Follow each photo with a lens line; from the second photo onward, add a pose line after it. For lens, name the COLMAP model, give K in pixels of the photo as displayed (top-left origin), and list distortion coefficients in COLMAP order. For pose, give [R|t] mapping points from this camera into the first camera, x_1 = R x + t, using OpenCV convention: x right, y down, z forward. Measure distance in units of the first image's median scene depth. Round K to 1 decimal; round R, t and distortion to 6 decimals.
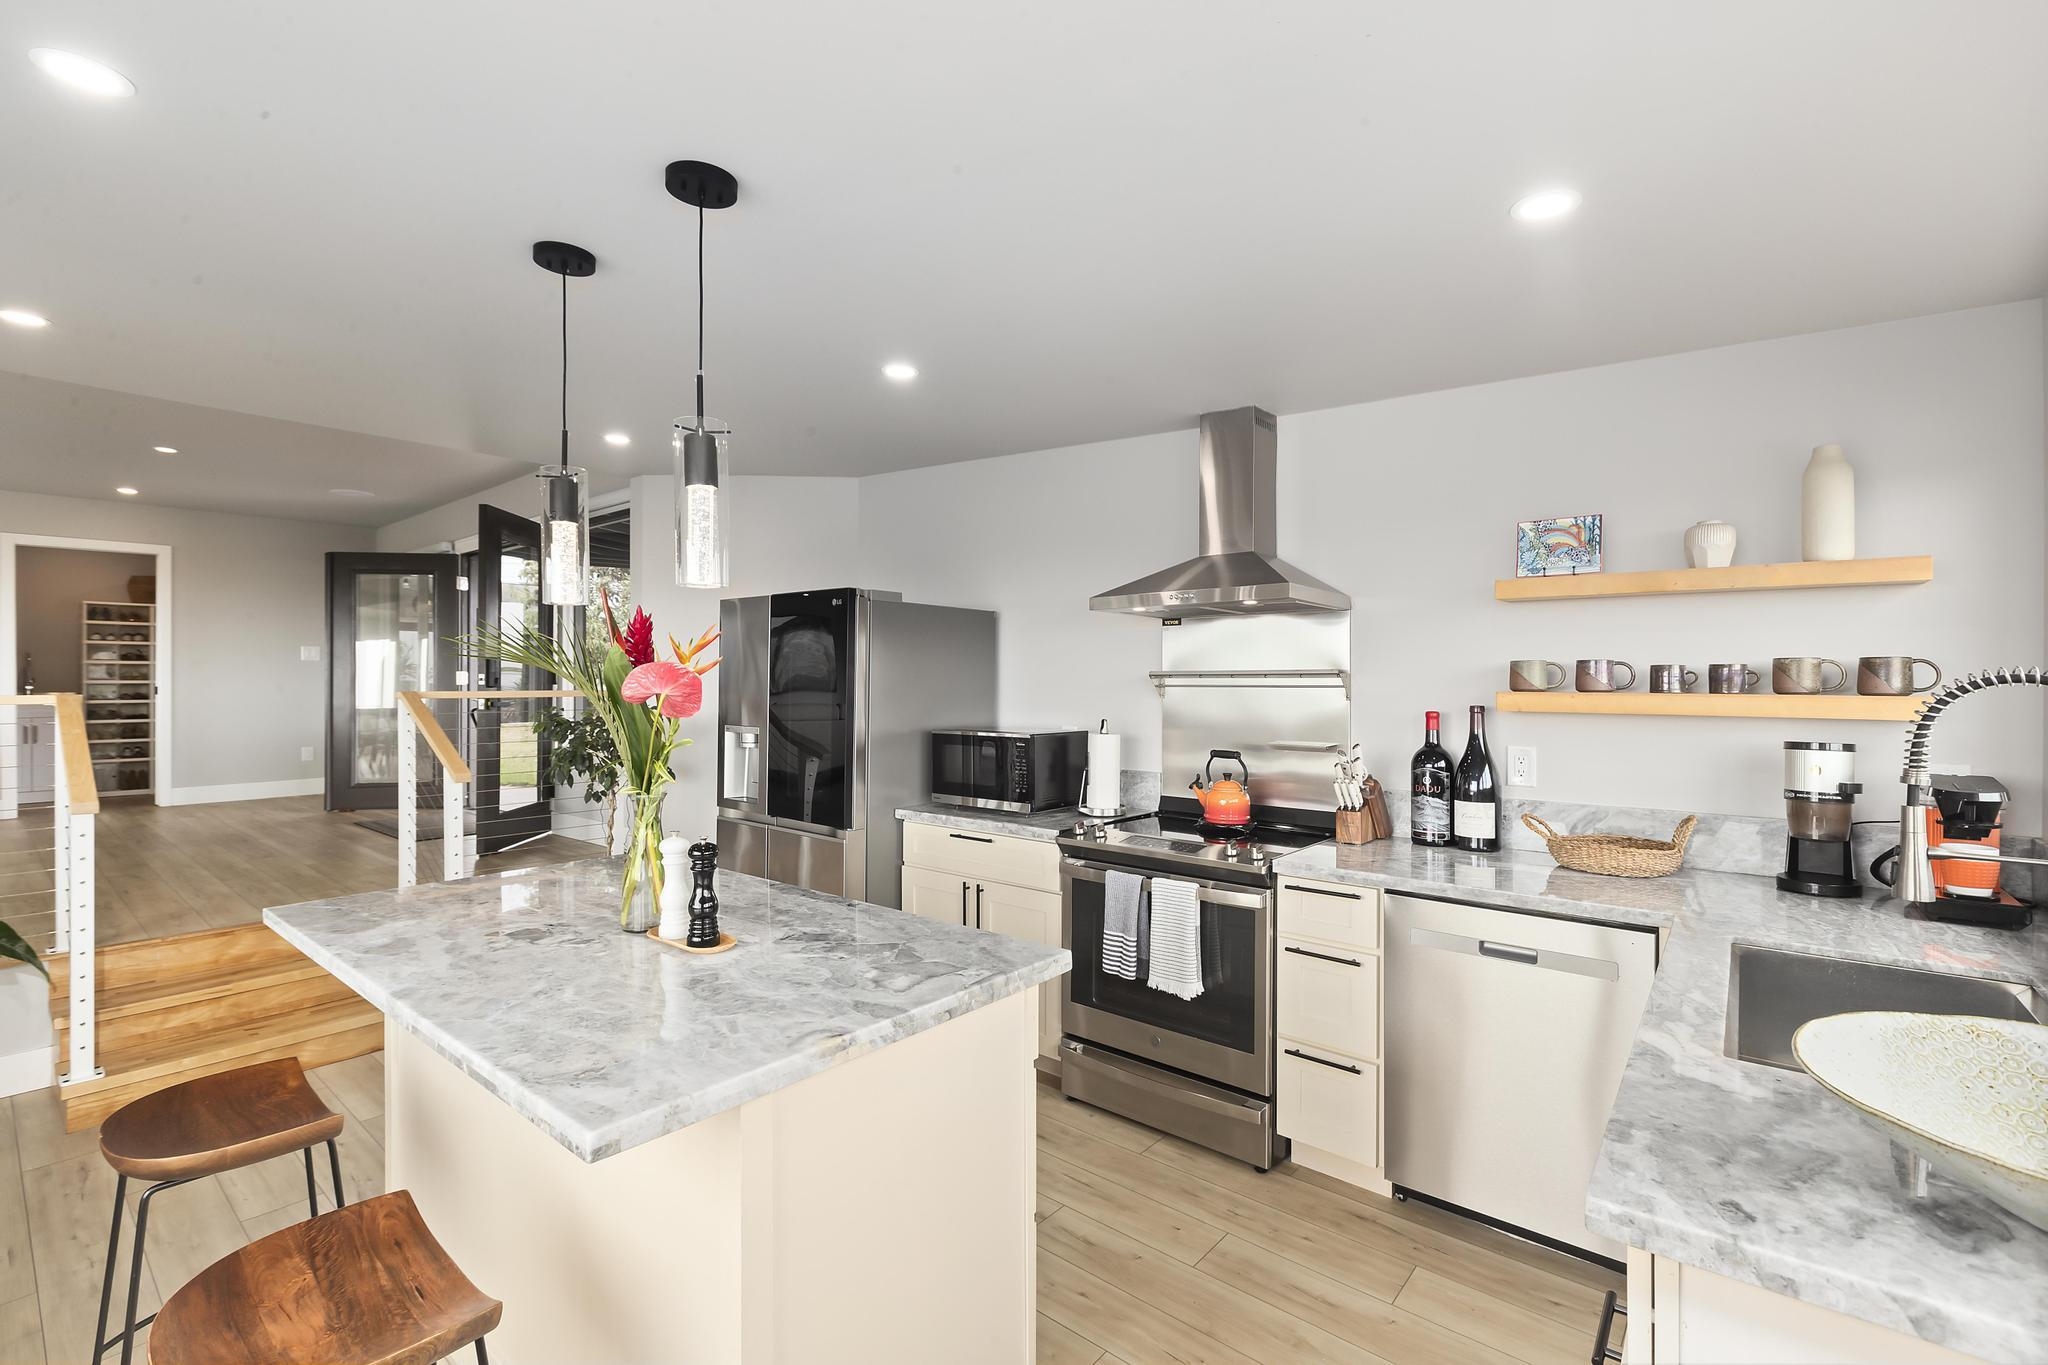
lens RADIAL K [[929.4, 0, 1018.0], [0, 929.4, 674.8], [0, 0, 1]] dist [0.003785, -0.000582]
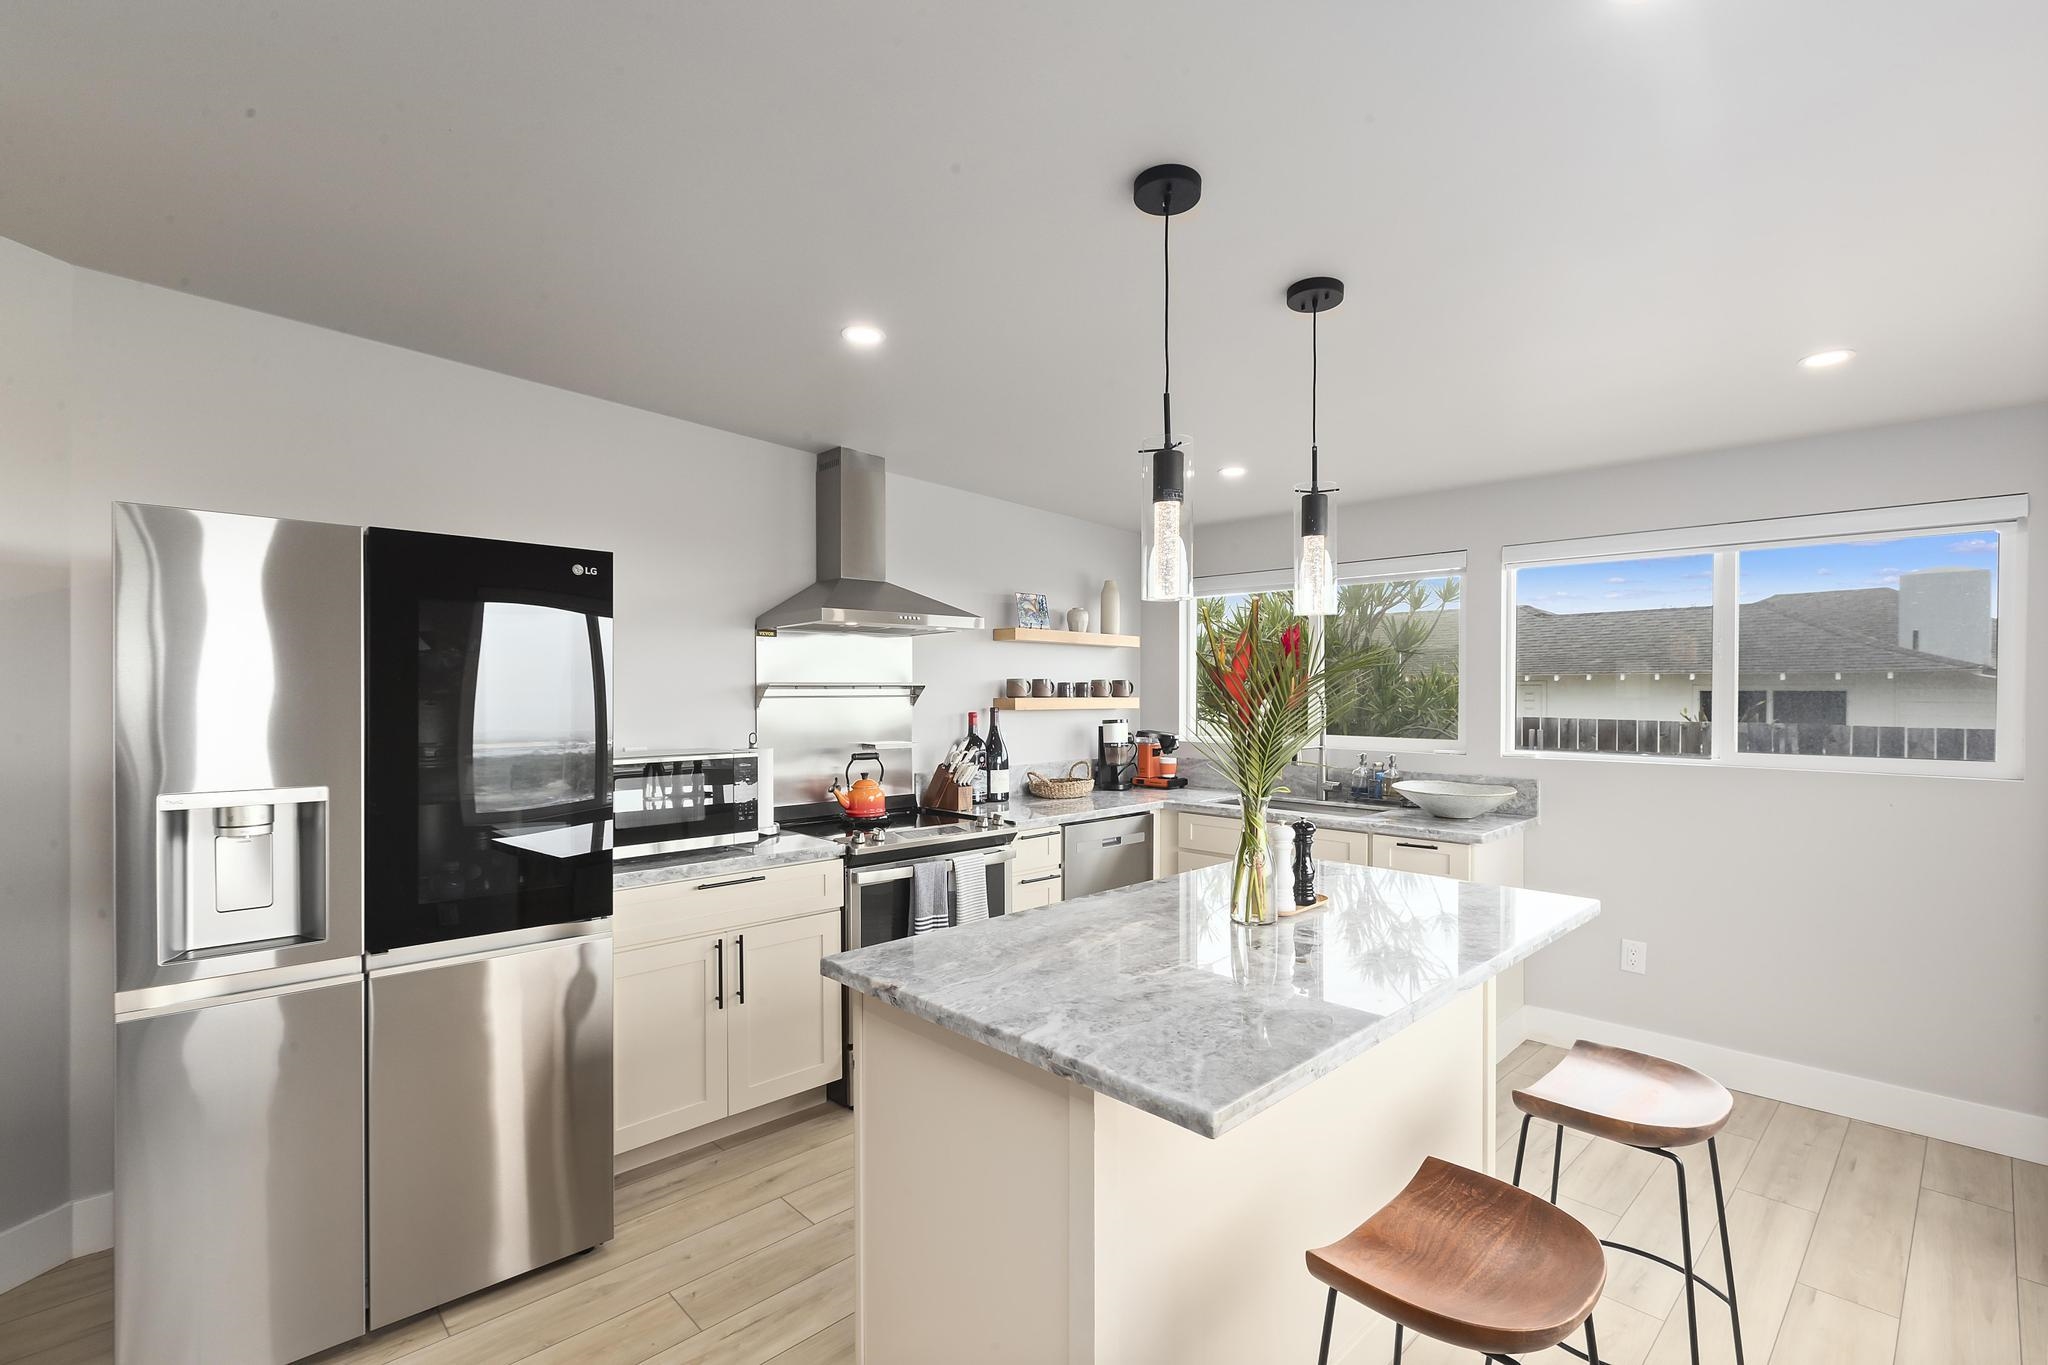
lens RADIAL K [[929.4, 0, 1022.6], [0, 929.4, 689.5], [0, 0, 1]] dist [0.003785, -0.000582]
pose [[0.101721, 0.002263, 0.994810, -1.016599], [0.000387, 0.999997, -0.002315, 0.007455], [-0.994813, 0.000621, 0.101720, 0.793941]]
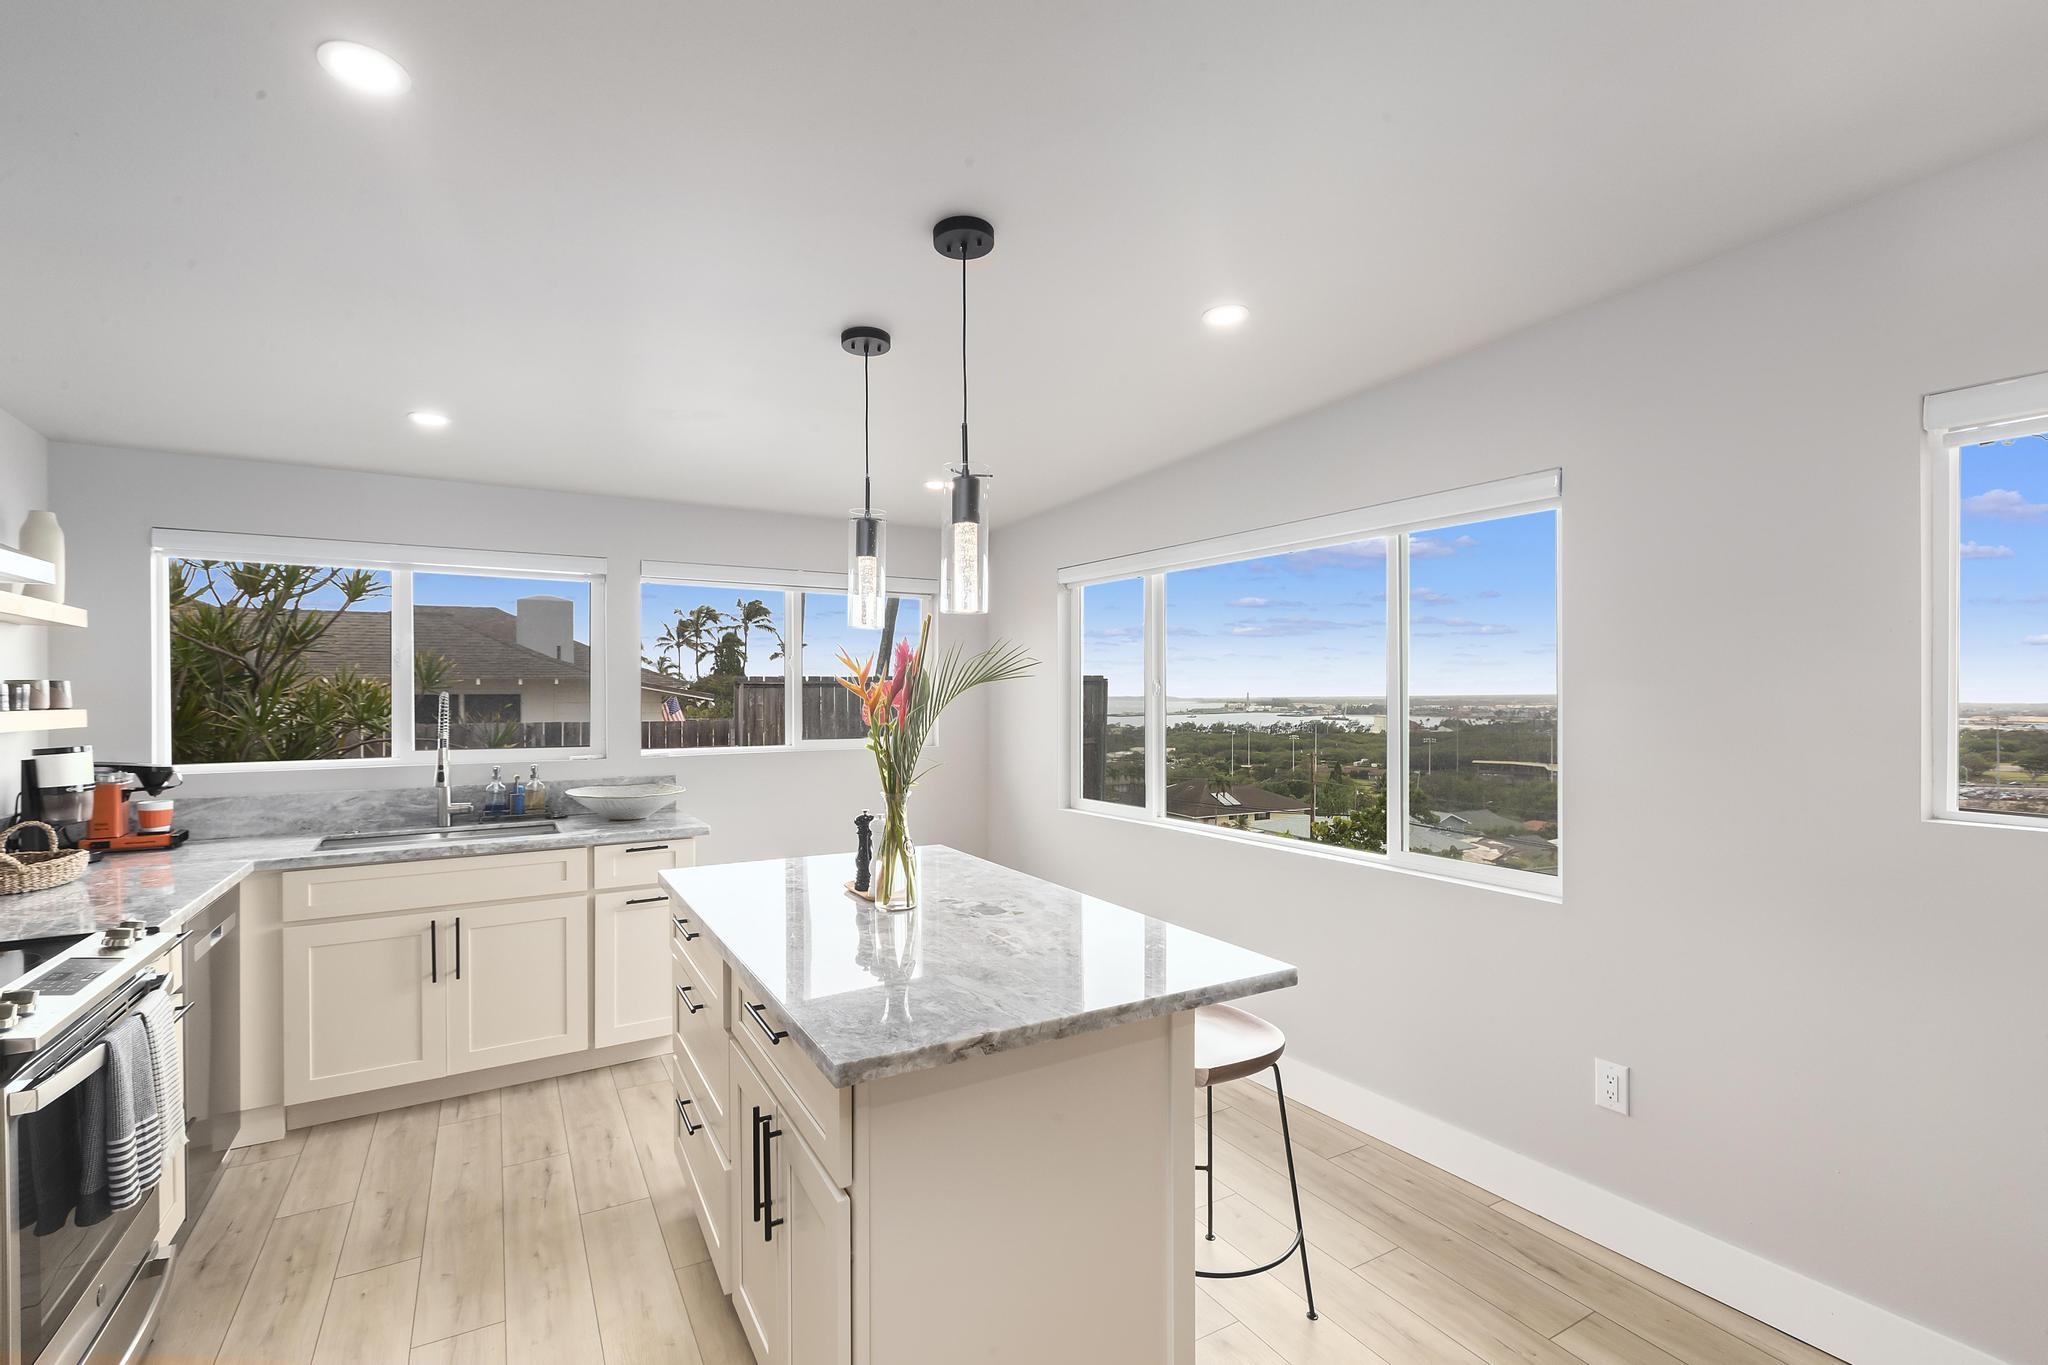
lens RADIAL K [[929.4, 0, 1034.3], [0, 929.4, 692.2], [0, 0, 1]] dist [0.003785, -0.000582]
pose [[-0.948186, 0.003256, 0.317700, -0.629575], [0.003669, 0.999993, 0.000701, 0.002506], [-0.317695, 0.001831, -0.948191, 1.422342]]
